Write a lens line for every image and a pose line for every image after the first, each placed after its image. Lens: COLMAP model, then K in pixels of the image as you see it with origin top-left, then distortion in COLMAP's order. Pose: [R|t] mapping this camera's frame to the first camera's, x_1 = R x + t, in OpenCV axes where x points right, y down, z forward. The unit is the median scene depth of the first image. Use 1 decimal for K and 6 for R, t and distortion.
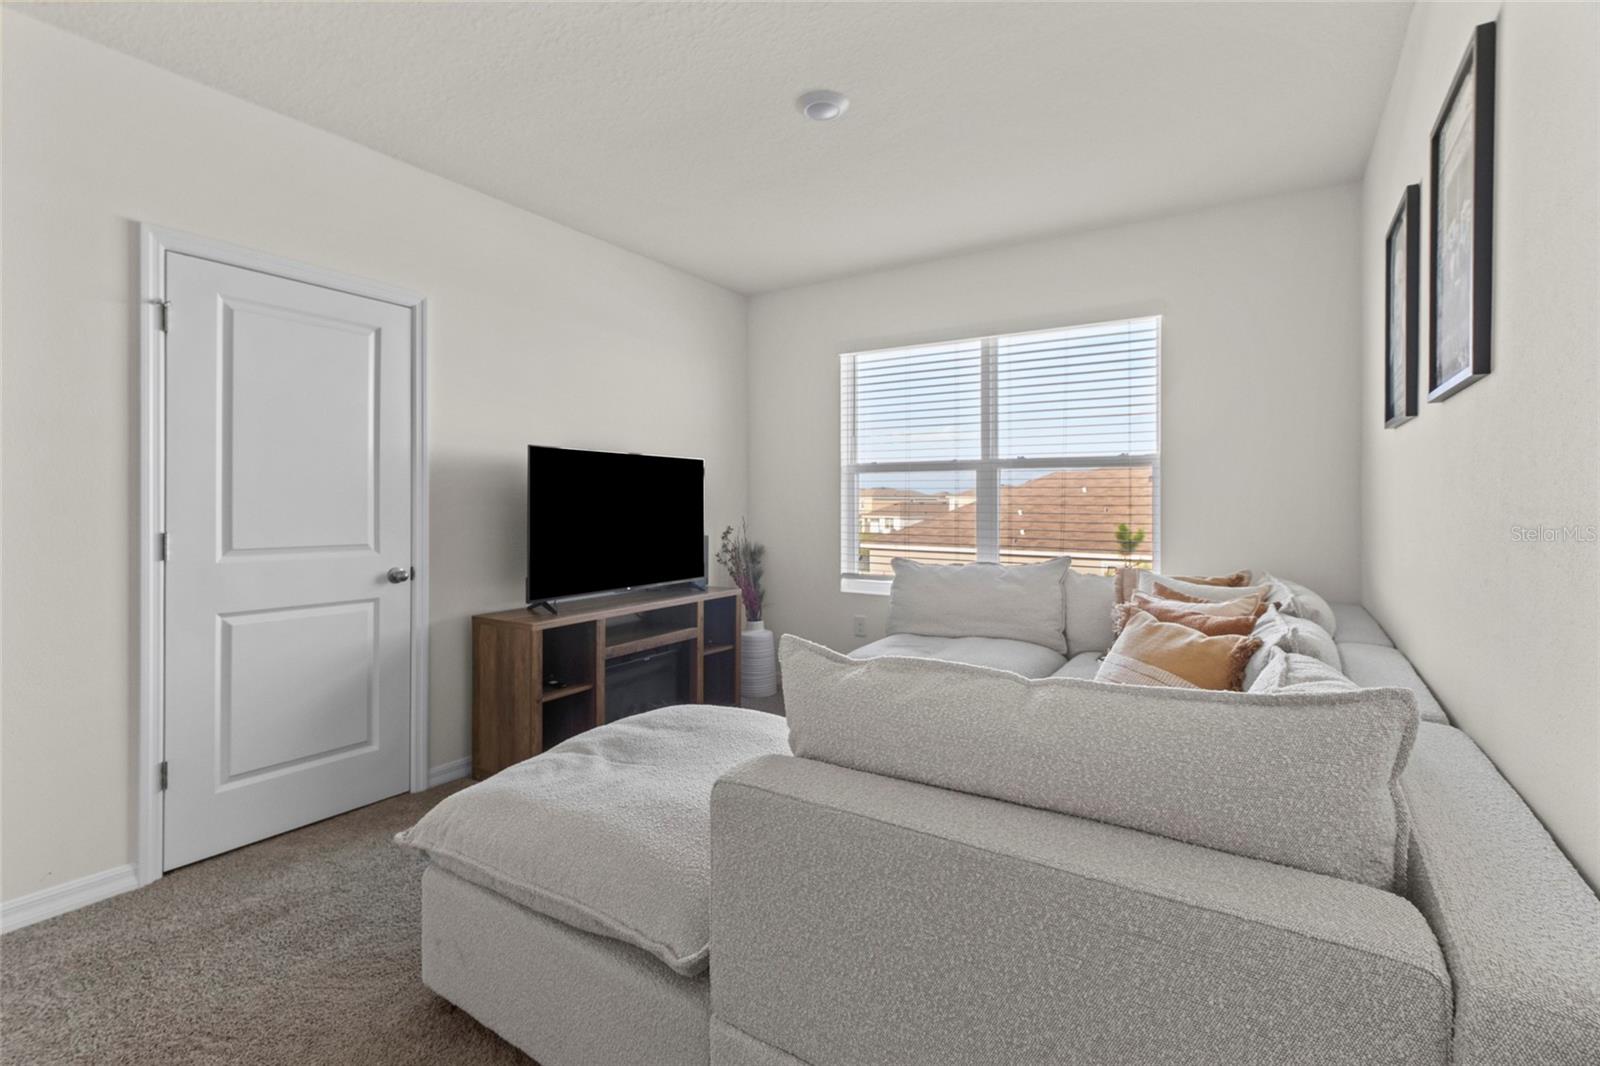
lens RADIAL K [[737.9, 0, 793.1], [0, 737.9, 518.1], [0, 0, 1]] dist [0.007533, -0.000602]
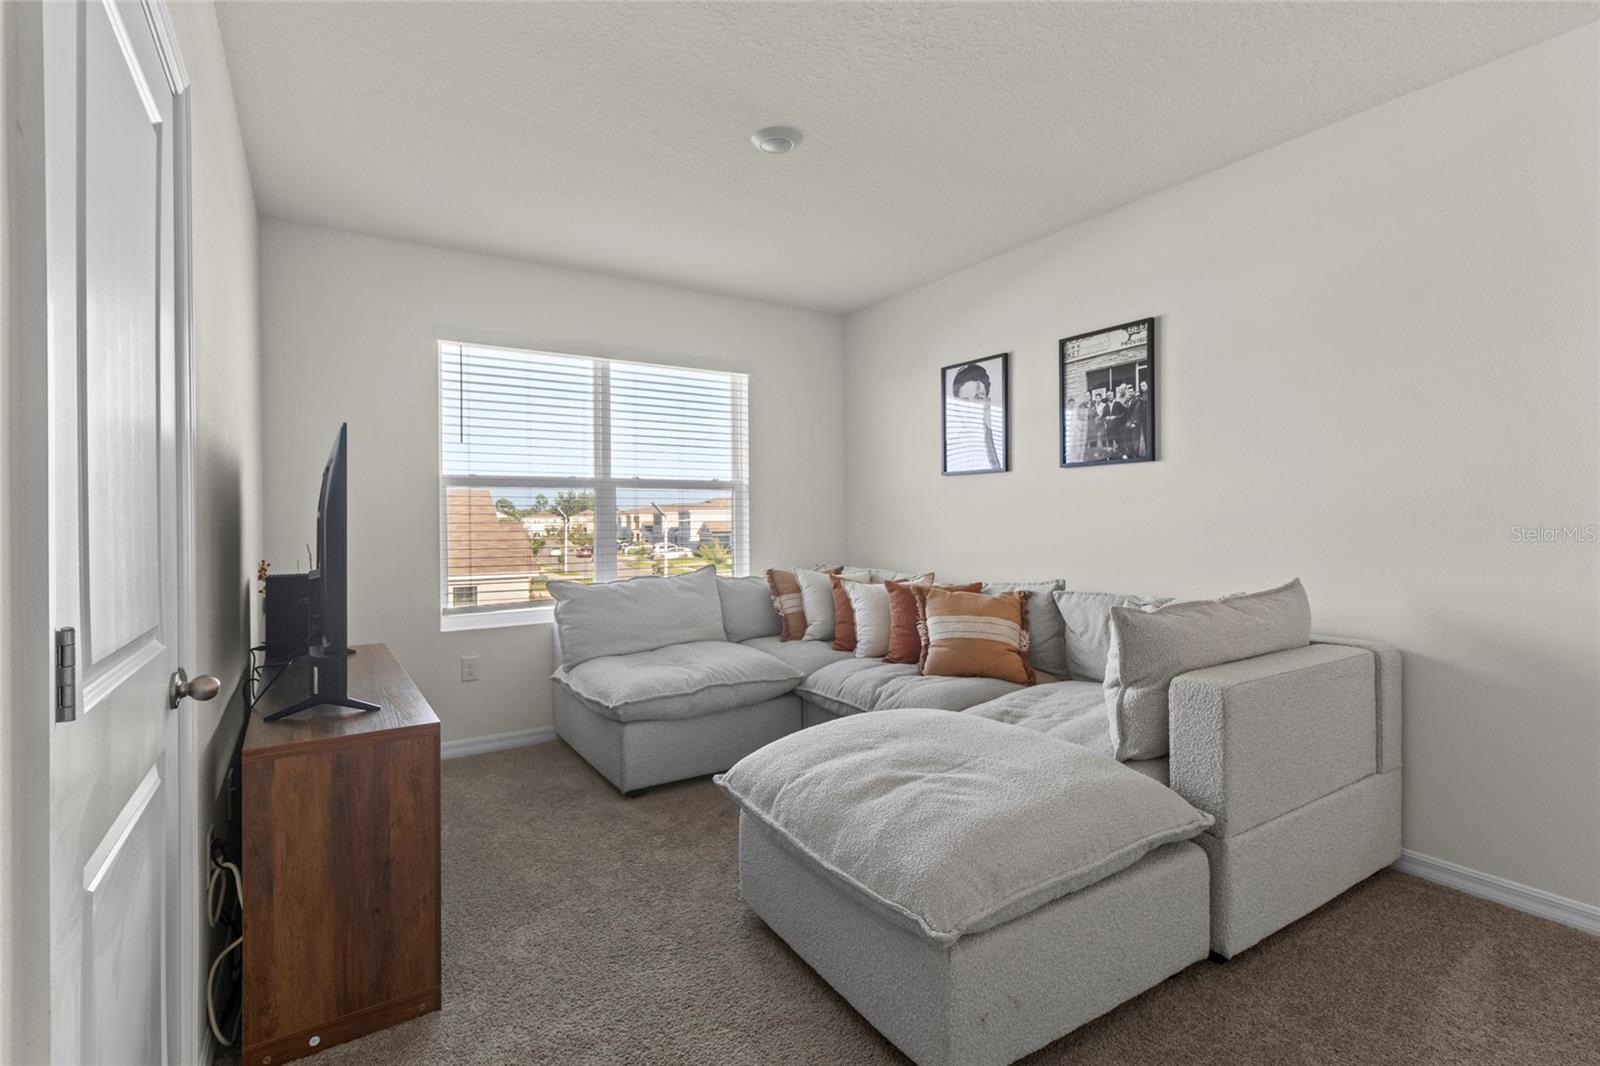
lens RADIAL K [[737.9, 0, 790.2], [0, 737.9, 526.2], [0, 0, 1]] dist [0.007533, -0.000602]
pose [[0.417520, -0.015518, 0.908535, -0.640382], [0.029694, 0.999553, 0.003426, -0.009895], [-0.908182, 0.025547, 0.417794, 0.388307]]
